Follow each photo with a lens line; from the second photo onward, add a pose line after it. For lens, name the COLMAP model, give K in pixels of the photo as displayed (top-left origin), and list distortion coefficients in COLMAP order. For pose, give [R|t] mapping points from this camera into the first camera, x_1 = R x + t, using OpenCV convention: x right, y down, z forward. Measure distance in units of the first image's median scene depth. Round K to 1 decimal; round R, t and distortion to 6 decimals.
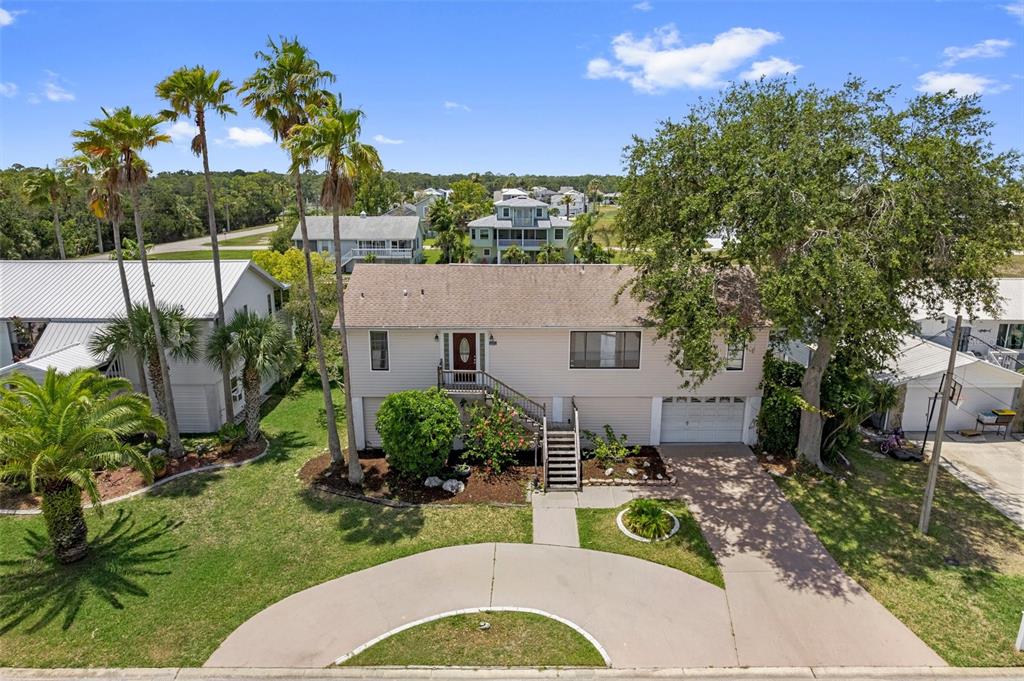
lens RADIAL K [[657.3, 0, 515.9], [0, 657.3, 340.1], [0, 0, 1]] dist [-0.069897, 0.056899]
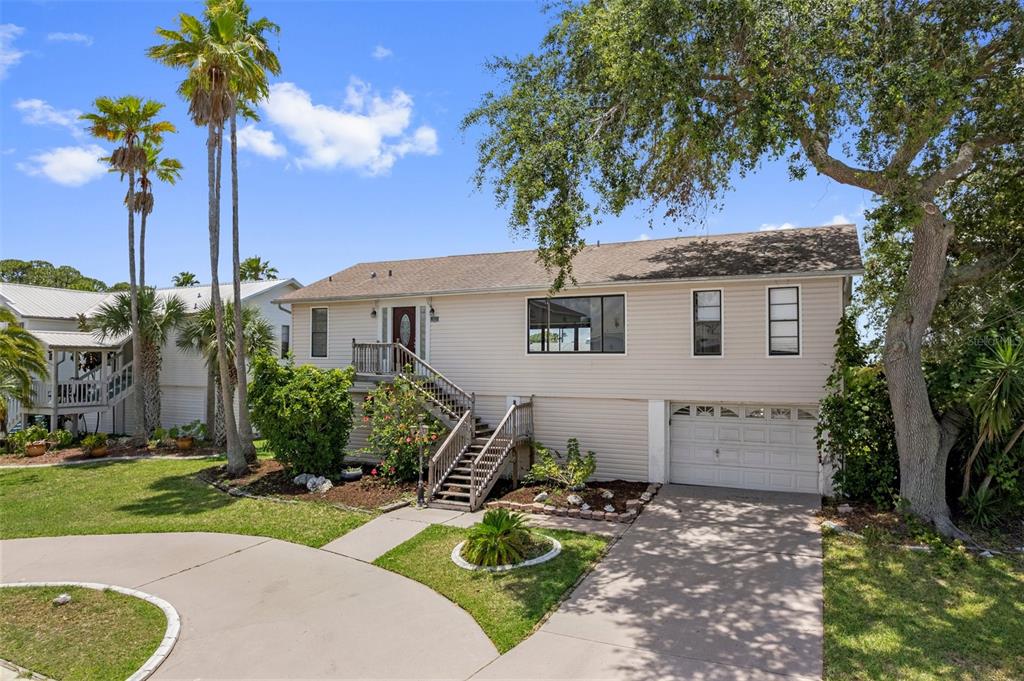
lens RADIAL K [[657.3, 0, 515.9], [0, 657.3, 340.1], [0, 0, 1]] dist [-0.069897, 0.056899]
pose [[0.891399, -0.018196, -0.452853, 0.395268], [-0.103557, 0.964583, -0.242600, 0.204512], [0.441229, 0.263150, 0.857945, 0.403614]]
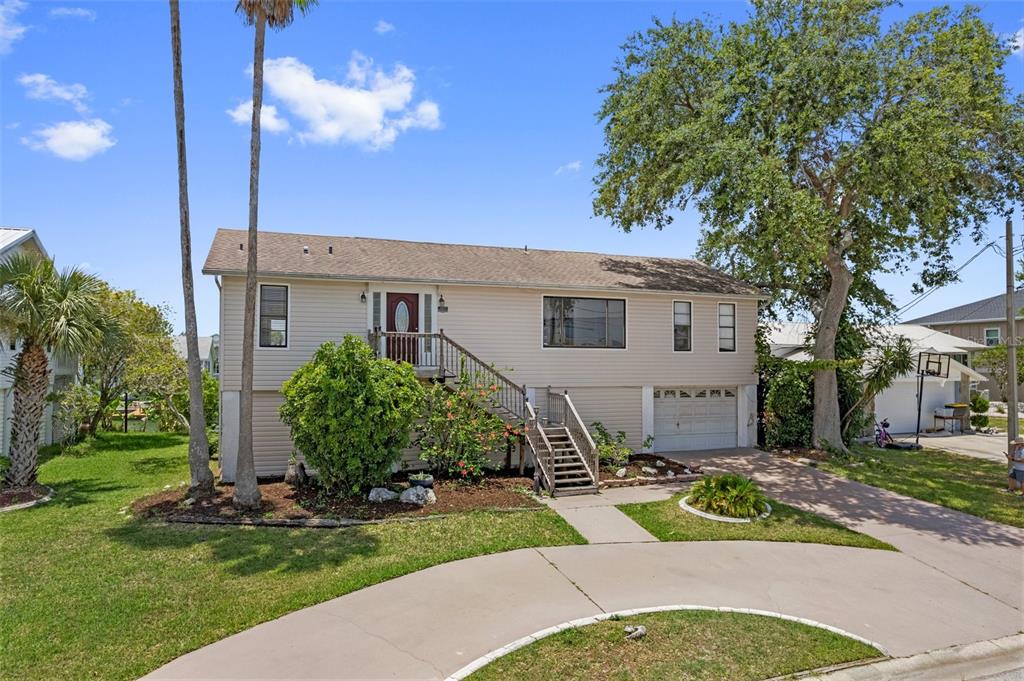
lens RADIAL K [[657.3, 0, 515.9], [0, 657.3, 340.1], [0, 0, 1]] dist [-0.069897, 0.056899]
pose [[0.941649, 0.010245, 0.336440, -0.201698], [0.079498, 0.964489, -0.251875, 0.225566], [-0.327073, 0.263924, 0.907396, 0.341827]]
